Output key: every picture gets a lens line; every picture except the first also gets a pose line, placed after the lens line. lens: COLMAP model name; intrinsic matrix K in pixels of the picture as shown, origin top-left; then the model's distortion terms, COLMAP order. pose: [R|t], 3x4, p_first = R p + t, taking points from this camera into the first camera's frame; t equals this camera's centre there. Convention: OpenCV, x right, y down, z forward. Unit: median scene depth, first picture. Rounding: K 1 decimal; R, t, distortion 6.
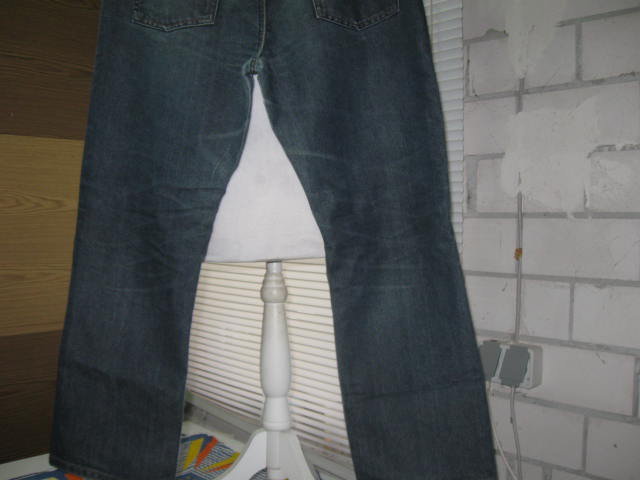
lens RADIAL K [[675.5, 0, 319.6], [0, 675.5, 265.2], [0, 0, 1]] dist [-0.136729, 0.049444]
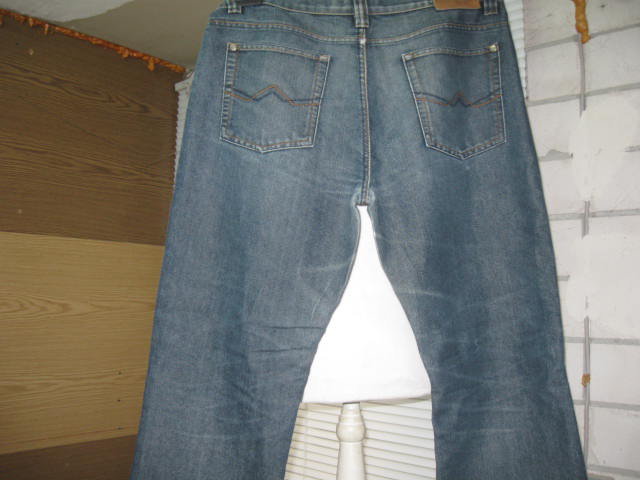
lens RADIAL K [[675.5, 0, 319.6], [0, 675.5, 265.2], [0, 0, 1]] dist [-0.136729, 0.049444]
pose [[0.995968, 0.017213, 0.088048, -0.195578], [-0.007269, 0.993677, -0.112039, -0.080856], [-0.089420, 0.110948, 0.989795, 0.074004]]
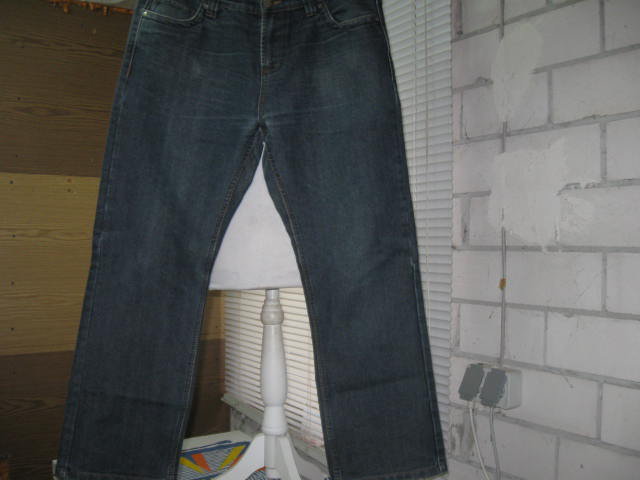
lens RADIAL K [[675.5, 0, 319.6], [0, 675.5, 265.2], [0, 0, 1]] dist [-0.136729, 0.049444]
pose [[0.982537, 0.004842, -0.186002, 0.231465], [-0.010757, 0.999468, -0.030804, -0.012072], [0.185754, 0.032267, 0.982066, -0.131397]]
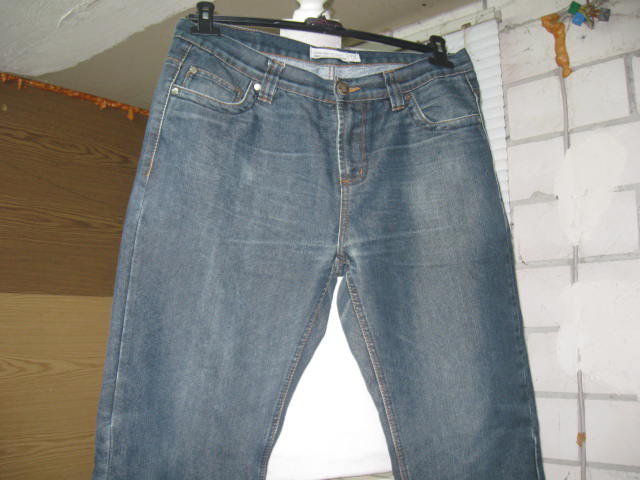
lens RADIAL K [[675.5, 0, 319.6], [0, 675.5, 265.2], [0, 0, 1]] dist [-0.136729, 0.049444]
pose [[0.998402, -0.011972, 0.055235, -0.111396], [0.020588, 0.987197, -0.158169, -0.128247], [-0.052634, 0.159053, 0.985866, 0.122725]]
